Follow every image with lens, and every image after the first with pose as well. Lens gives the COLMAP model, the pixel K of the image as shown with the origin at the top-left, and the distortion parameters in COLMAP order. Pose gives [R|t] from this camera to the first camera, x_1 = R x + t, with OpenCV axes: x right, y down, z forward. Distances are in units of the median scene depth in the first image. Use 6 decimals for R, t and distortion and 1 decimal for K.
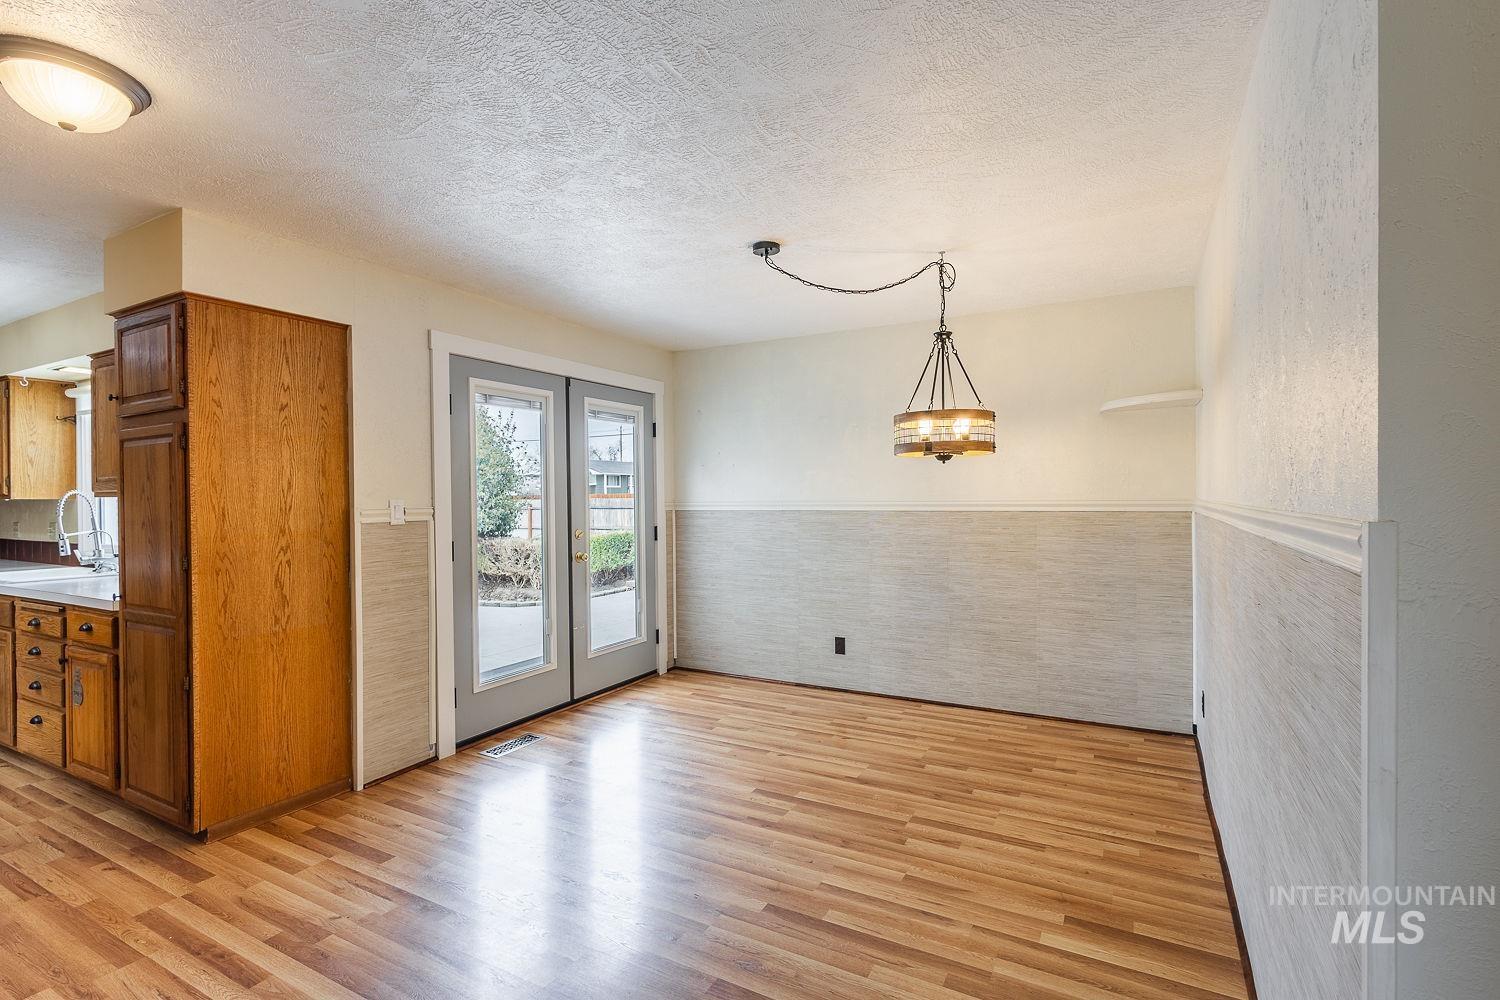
lens RADIAL K [[700.5, 0, 750.0], [0, 700.5, 500.0], [0, 0, 1]] dist [0.002768, -0.000082]
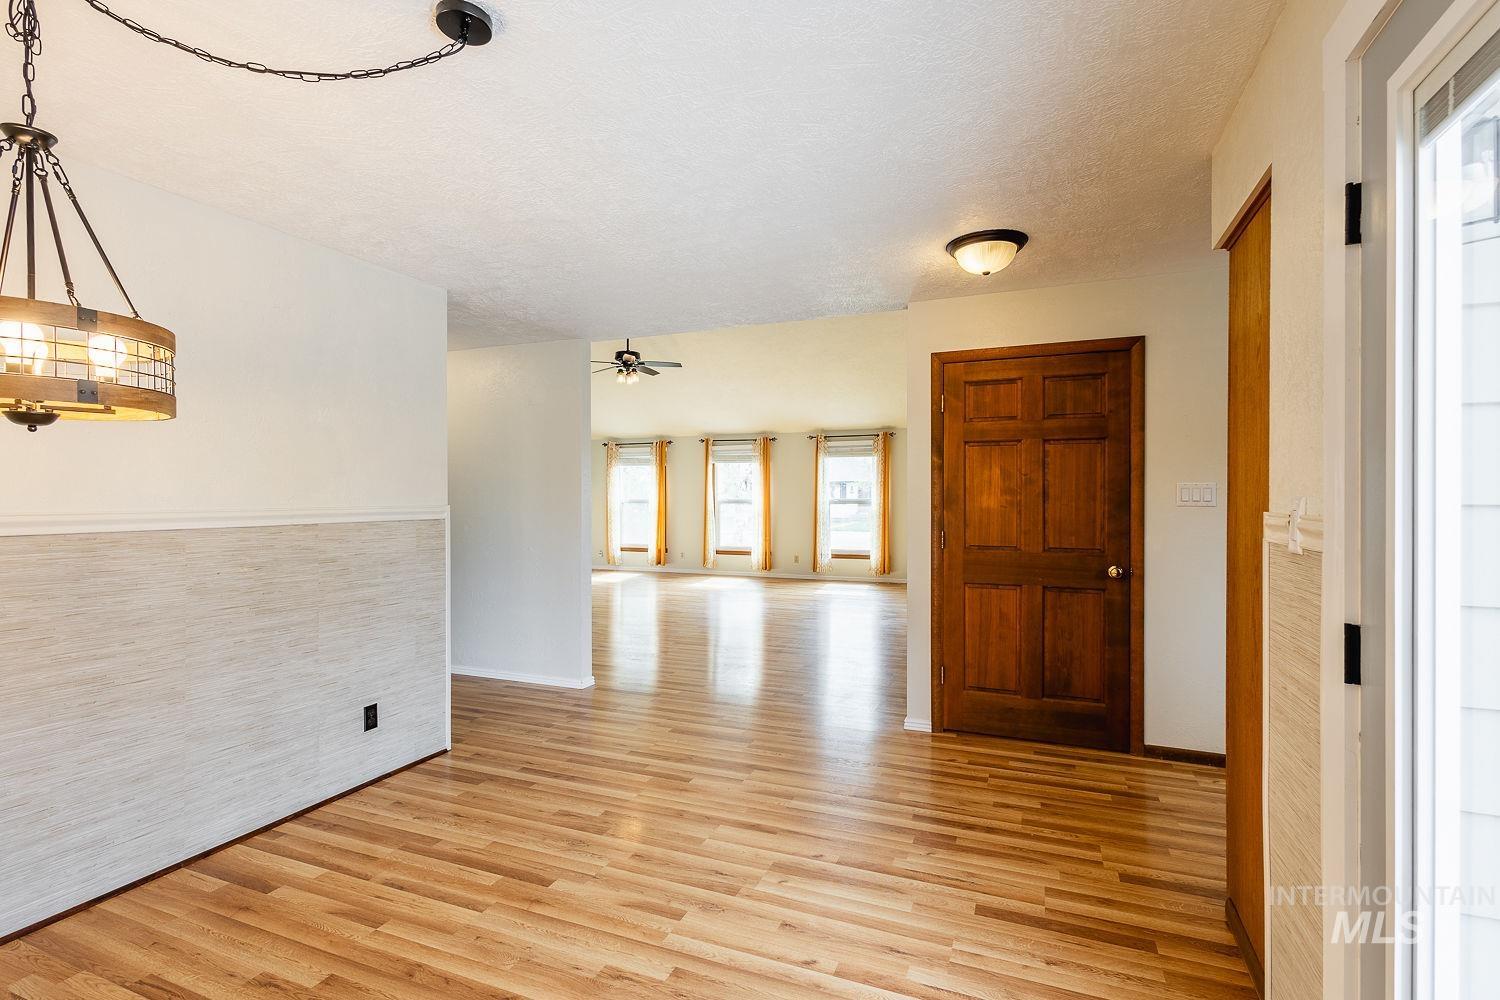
lens RADIAL K [[700.5, 0, 750.0], [0, 700.5, 500.0], [0, 0, 1]] dist [0.002768, -0.000082]
pose [[-0.993383, 0.014767, -0.113892, -0.159730], [0.012867, 0.999766, 0.017404, -0.016867], [0.114122, 0.015823, -0.993341, 2.011774]]
